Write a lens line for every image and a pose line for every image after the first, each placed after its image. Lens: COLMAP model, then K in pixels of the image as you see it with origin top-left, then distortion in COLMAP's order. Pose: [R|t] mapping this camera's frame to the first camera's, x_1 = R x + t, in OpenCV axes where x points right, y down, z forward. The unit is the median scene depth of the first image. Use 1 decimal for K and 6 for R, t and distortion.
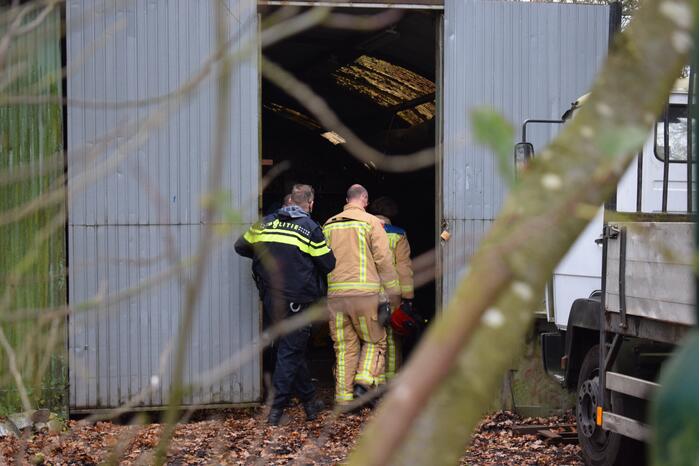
lens RADIAL K [[1564.5, 0, 350.0], [0, 1564.5, 233.0], [0, 0, 1]] dist [0.023082, -0.133982]
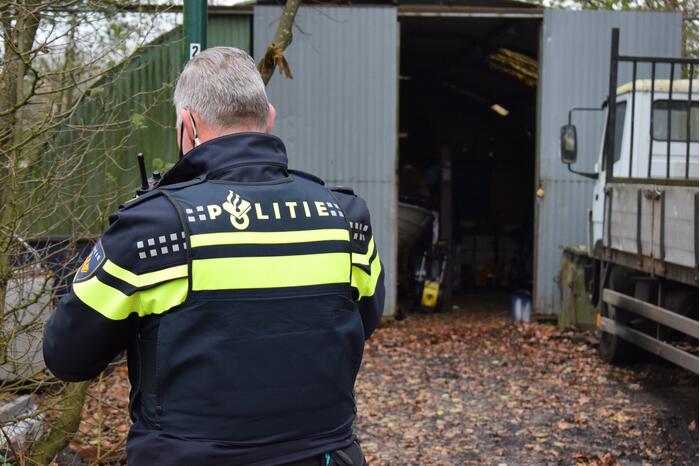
lens RADIAL K [[1564.5, 0, 350.0], [0, 1564.5, 233.0], [0, 0, 1]] dist [0.023082, -0.133982]
pose [[0.986866, 0.018826, -0.160438, 0.120300], [-0.014622, 0.999519, 0.027346, 0.001727], [0.160876, -0.024641, 0.986667, -0.320911]]
